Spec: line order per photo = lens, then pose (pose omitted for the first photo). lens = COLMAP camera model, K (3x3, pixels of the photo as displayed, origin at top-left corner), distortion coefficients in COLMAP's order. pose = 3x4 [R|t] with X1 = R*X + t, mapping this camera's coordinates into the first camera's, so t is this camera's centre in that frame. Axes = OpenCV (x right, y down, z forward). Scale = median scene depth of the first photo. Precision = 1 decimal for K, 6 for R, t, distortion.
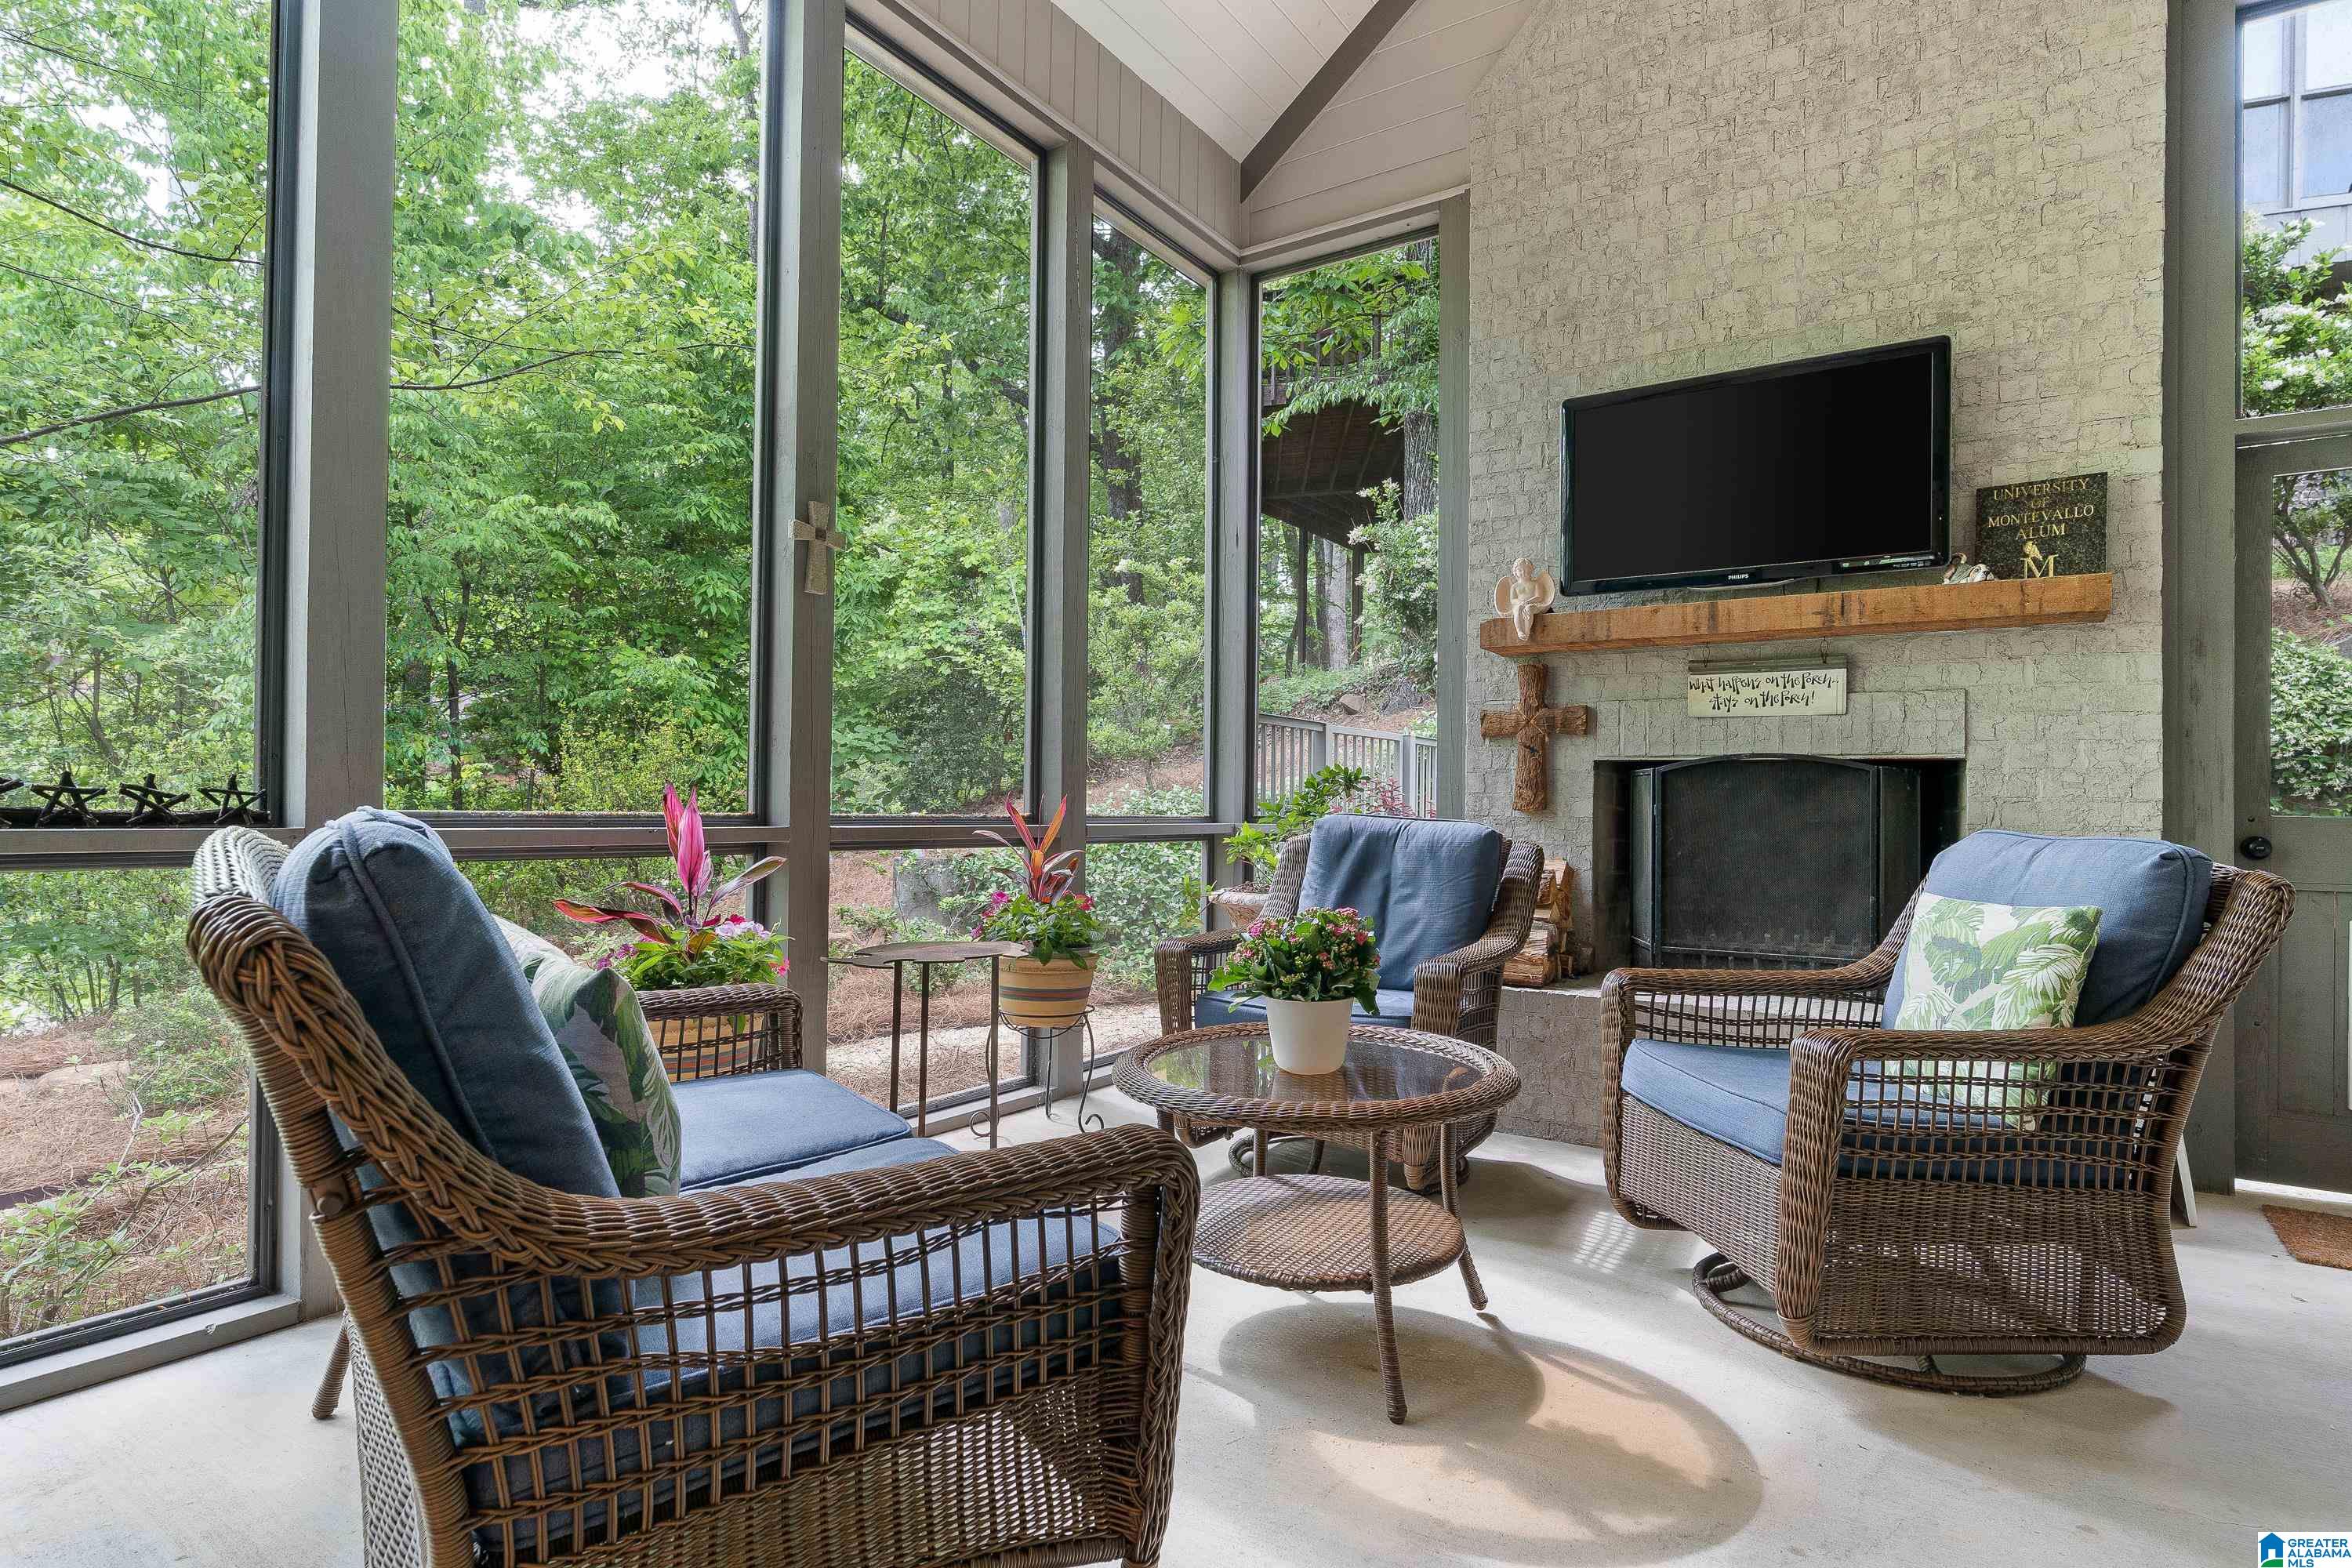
lens RADIAL K [[1217.5, 0, 1176.0], [0, 1217.5, 784.0], [0, 0, 1]] dist [0.015241, 0.000342]
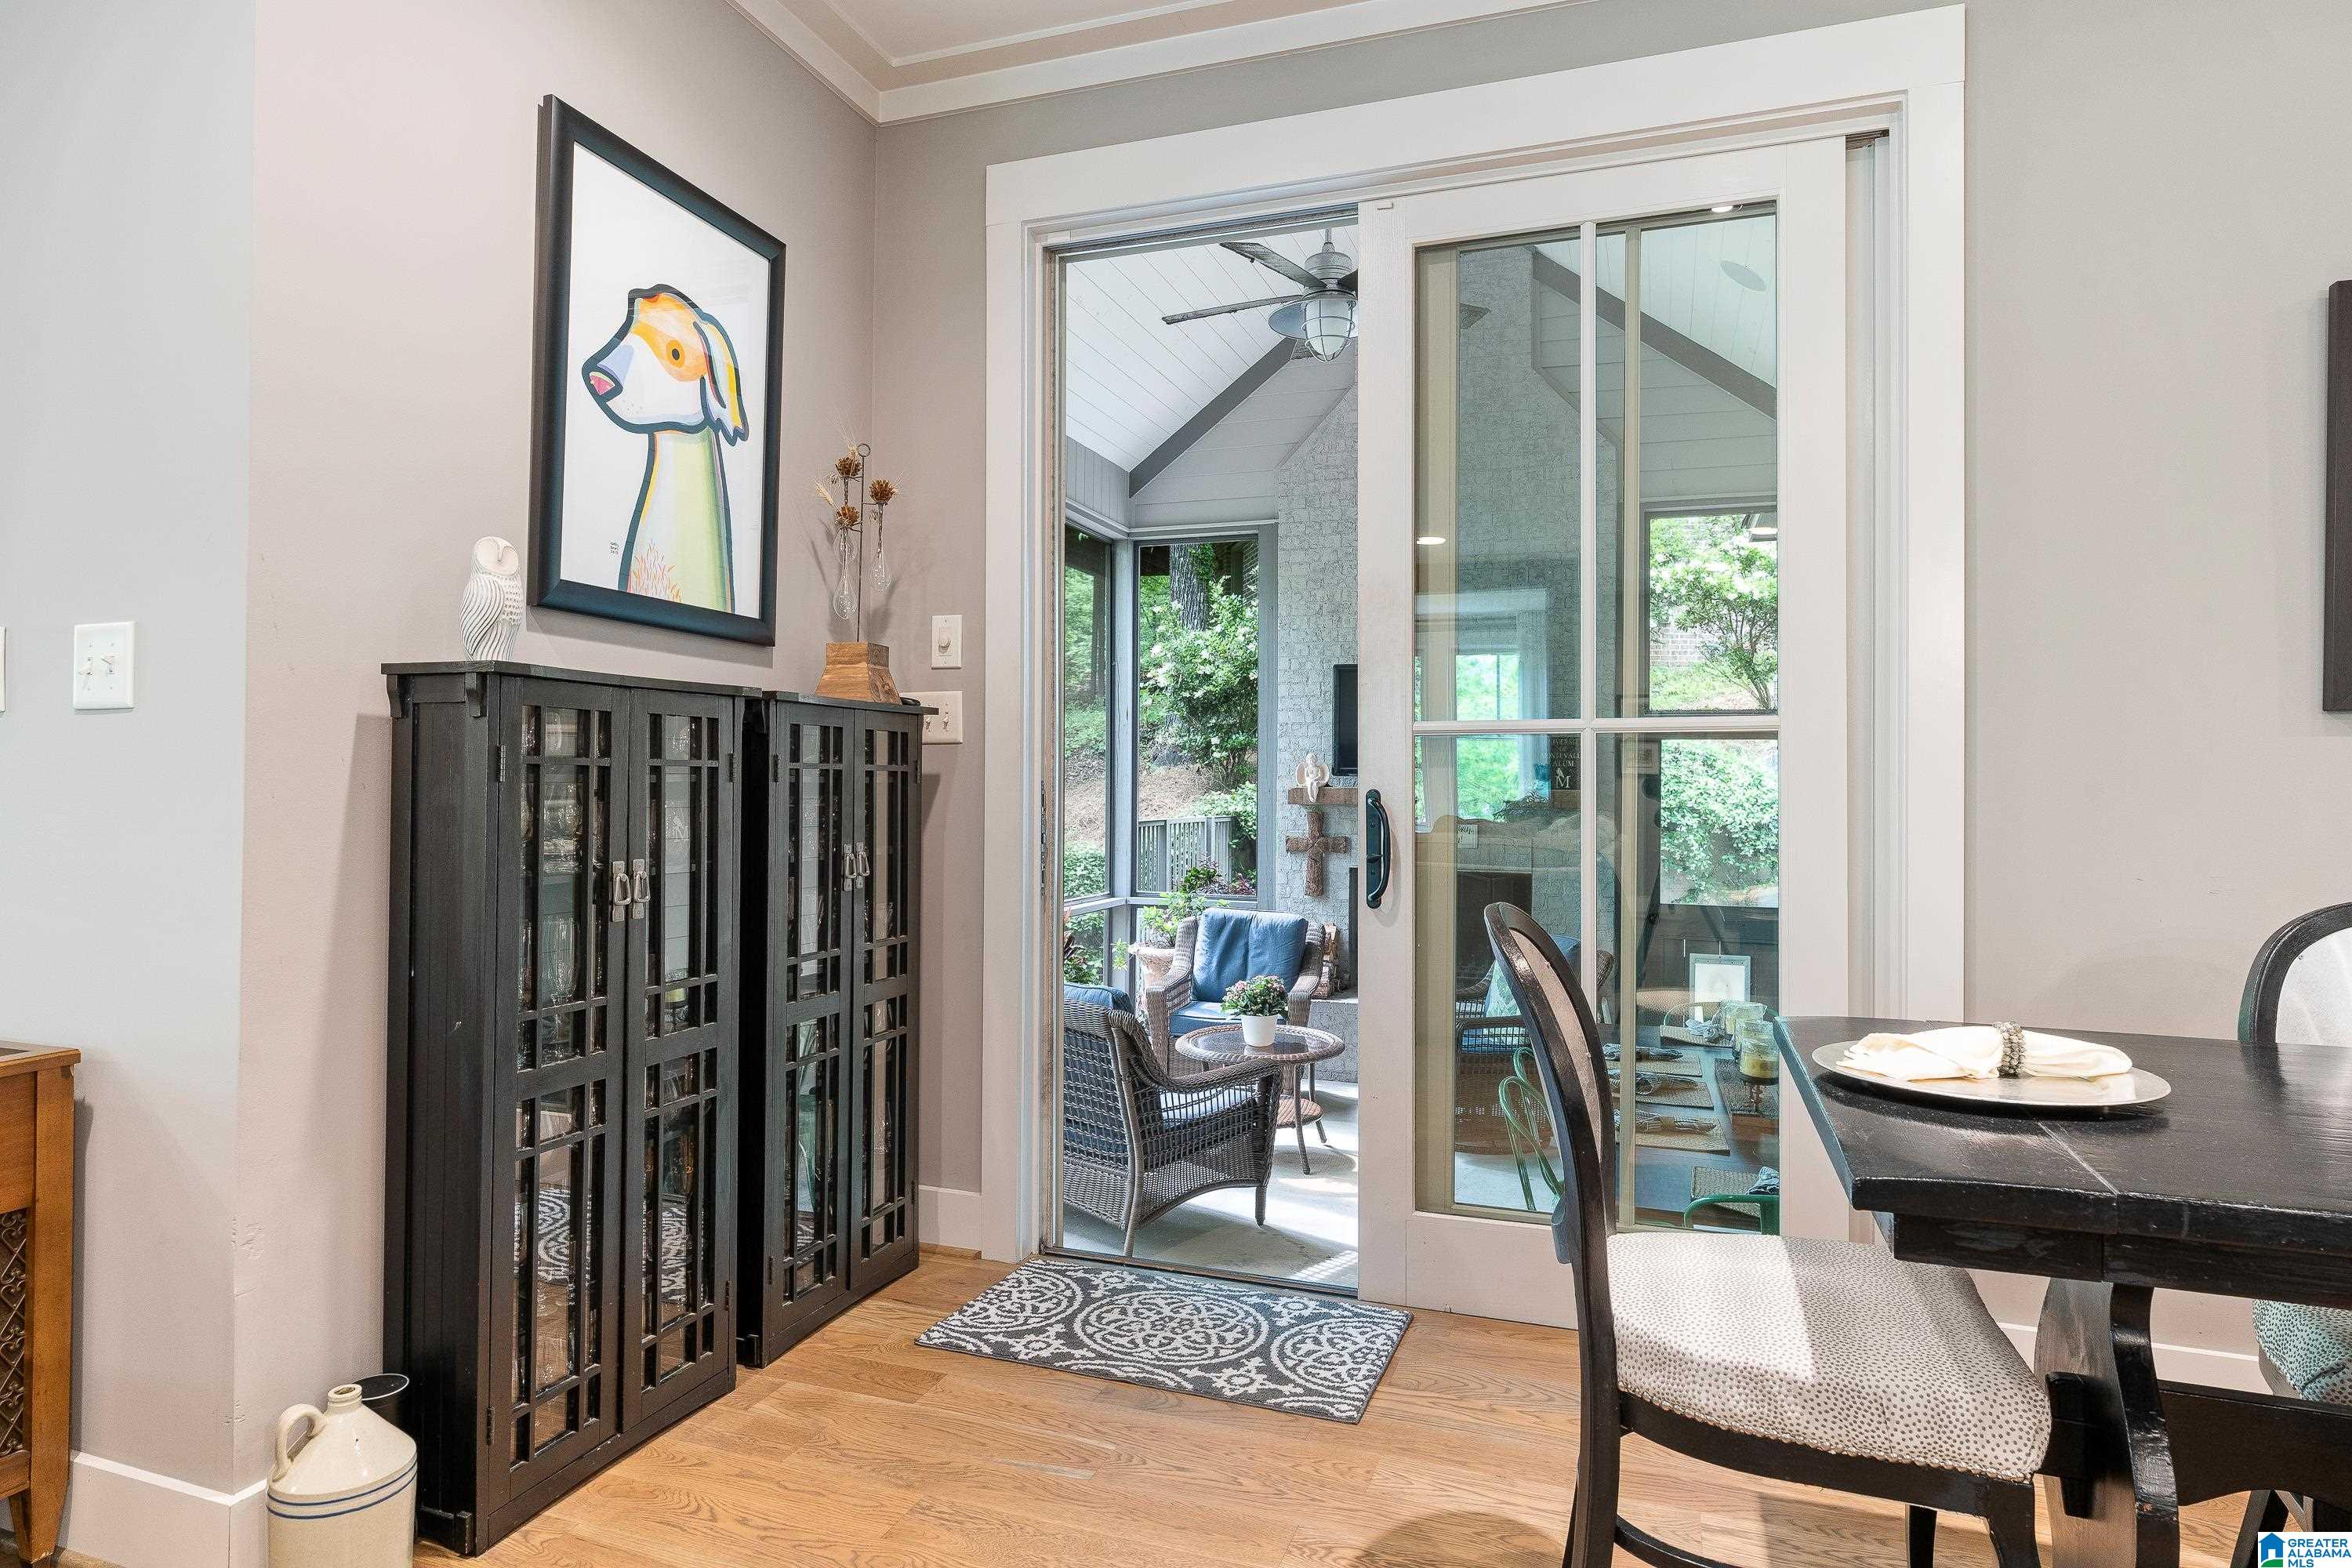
lens RADIAL K [[1319.3, 0, 1176.0], [0, 1319.3, 784.0], [0, 0, 1]] dist [0.056839, -0.000001]
pose [[0.969981, -0.005415, 0.243121, -0.393017], [0.001430, 0.999862, 0.016565, -0.185482], [-0.243177, -0.015720, 0.969854, -0.850609]]
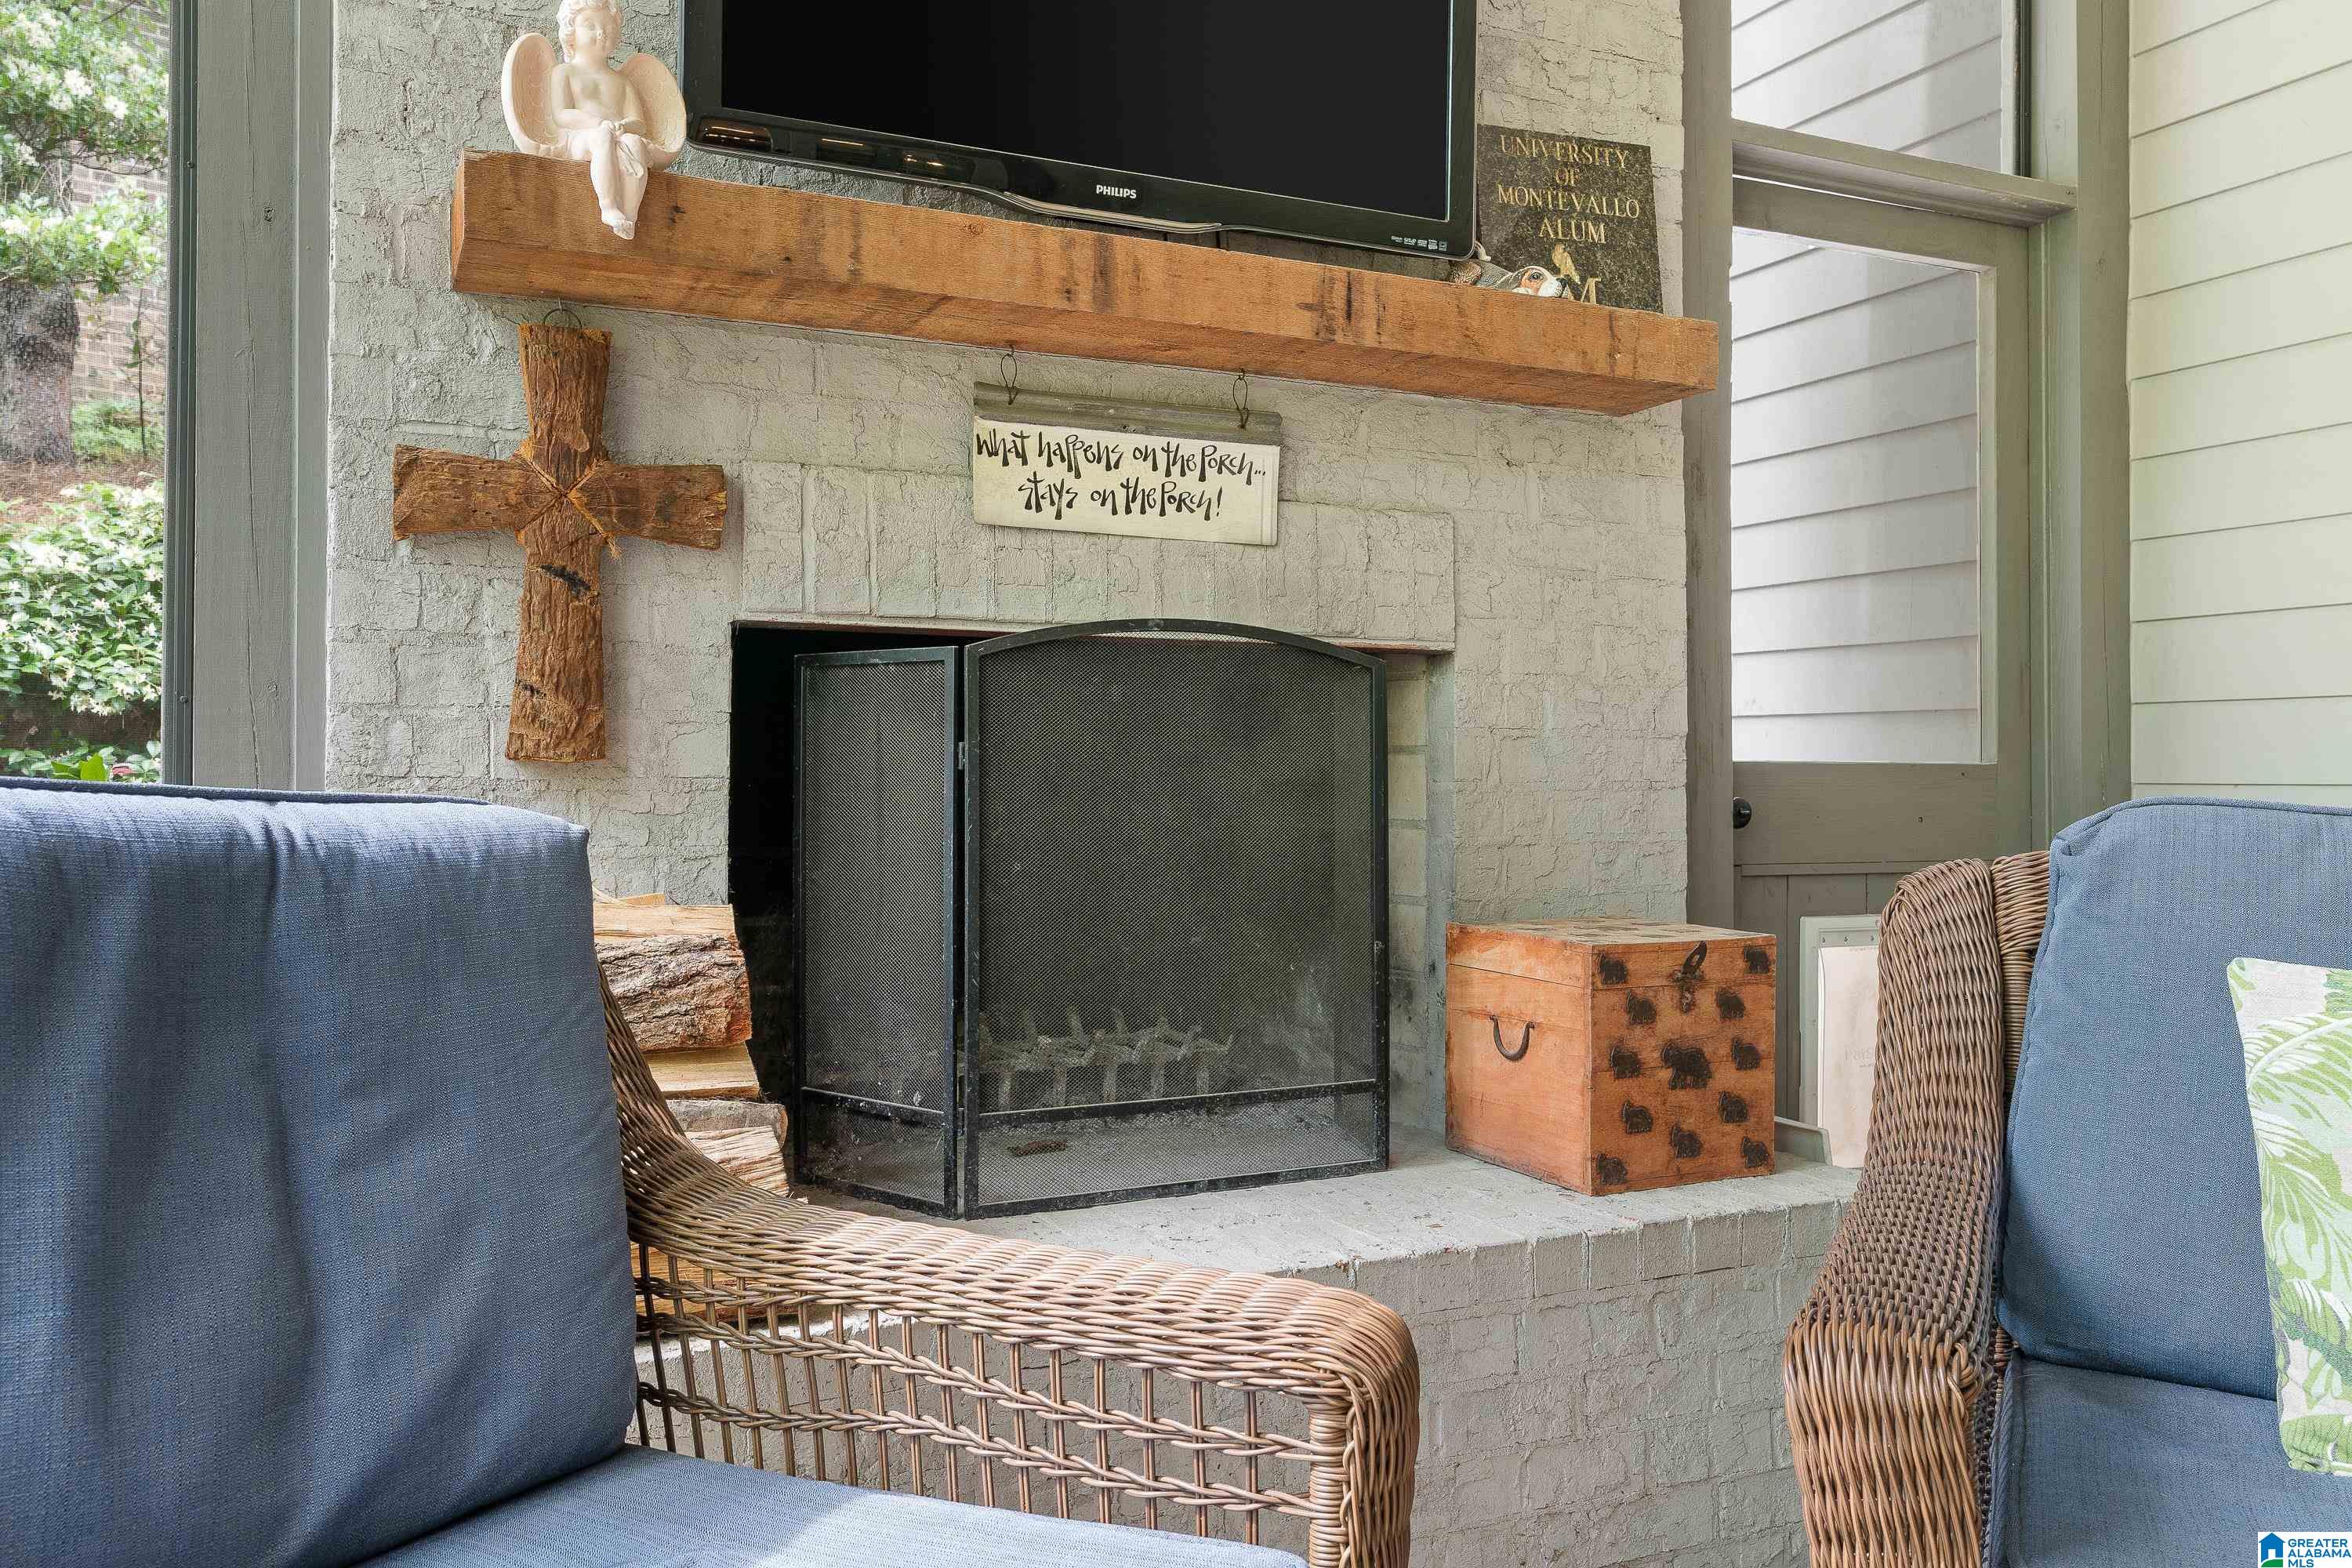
lens RADIAL K [[1846.1, 0, 1178.4], [0, 1846.1, 737.2], [0, 0, 1]] dist [0.001928, 0.000424]
pose [[0.515585, 0.001369, 0.856837, -0.063010], [-0.013971, 0.999879, 0.006809, 0.010247], [-0.856724, -0.015481, 0.515542, 0.652337]]
